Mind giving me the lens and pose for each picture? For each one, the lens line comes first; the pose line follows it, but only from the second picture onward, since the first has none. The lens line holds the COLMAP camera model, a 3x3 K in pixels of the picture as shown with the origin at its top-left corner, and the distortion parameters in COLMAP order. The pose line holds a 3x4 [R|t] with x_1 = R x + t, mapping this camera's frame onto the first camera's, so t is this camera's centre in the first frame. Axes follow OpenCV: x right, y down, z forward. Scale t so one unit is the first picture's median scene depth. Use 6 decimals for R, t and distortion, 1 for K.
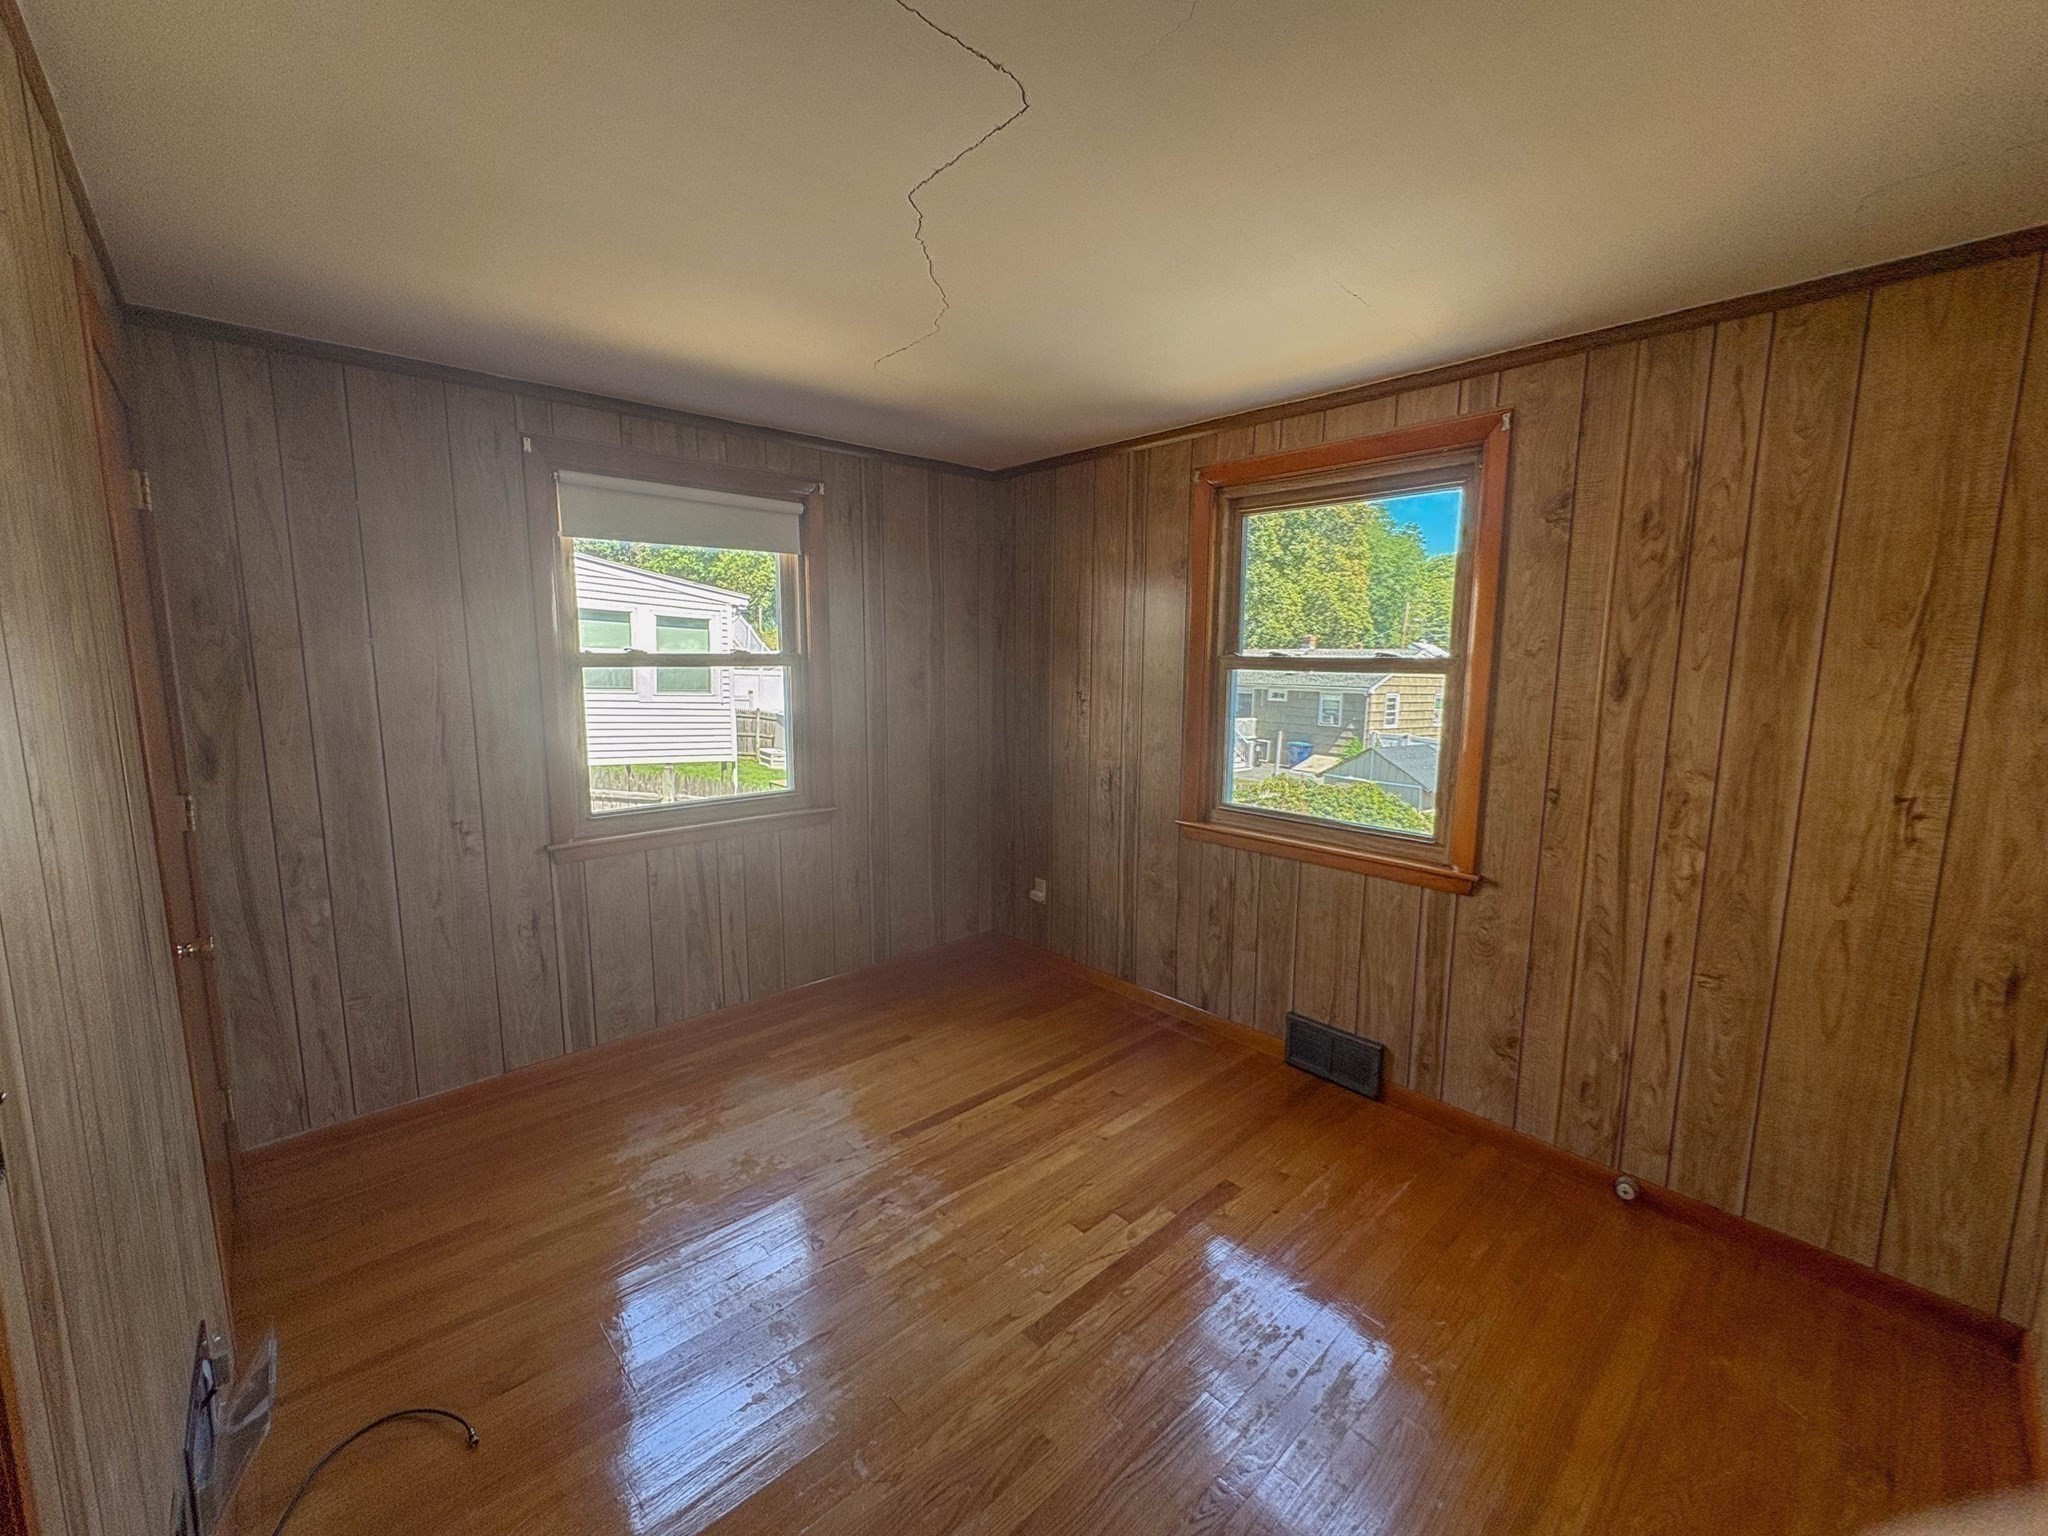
lens RADIAL K [[816.0, 0, 1024.0], [0, 816.0, 768.0], [0, 0, 1]] dist [0.000193, -0.000227]
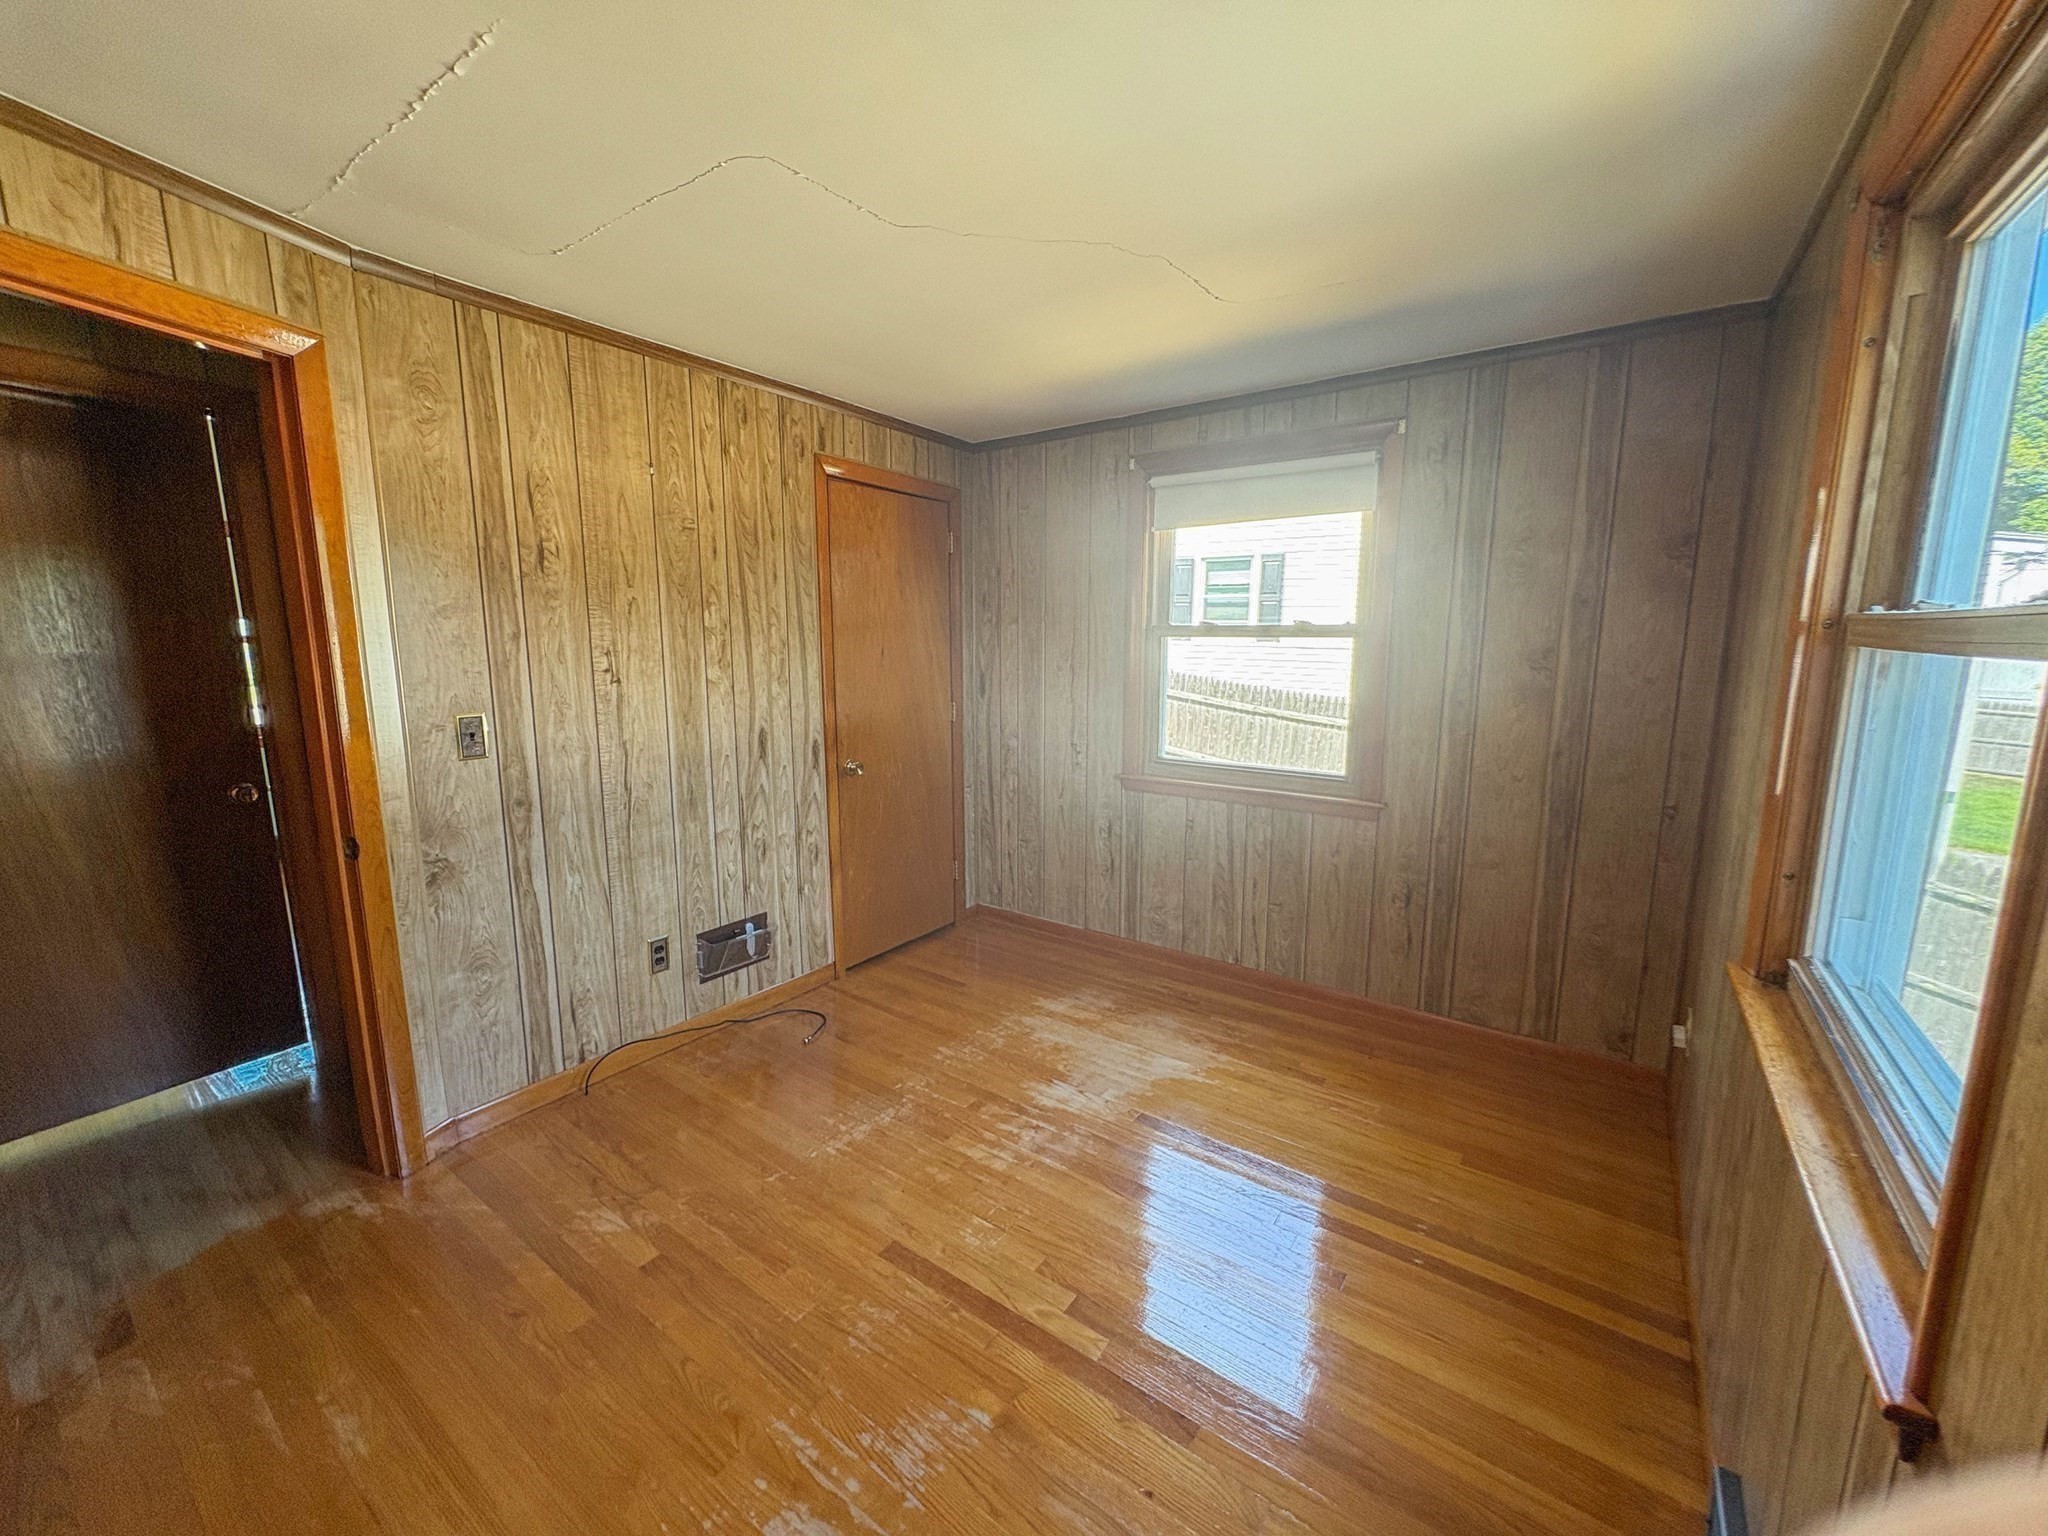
lens RADIAL K [[816.0, 0, 1024.0], [0, 816.0, 768.0], [0, 0, 1]] dist [0.000193, -0.000227]
pose [[0.201375, 0.155938, -0.967022, 0.622066], [-0.135278, 0.982213, 0.130217, -0.060726], [0.970128, 0.104594, 0.218889, 0.541162]]
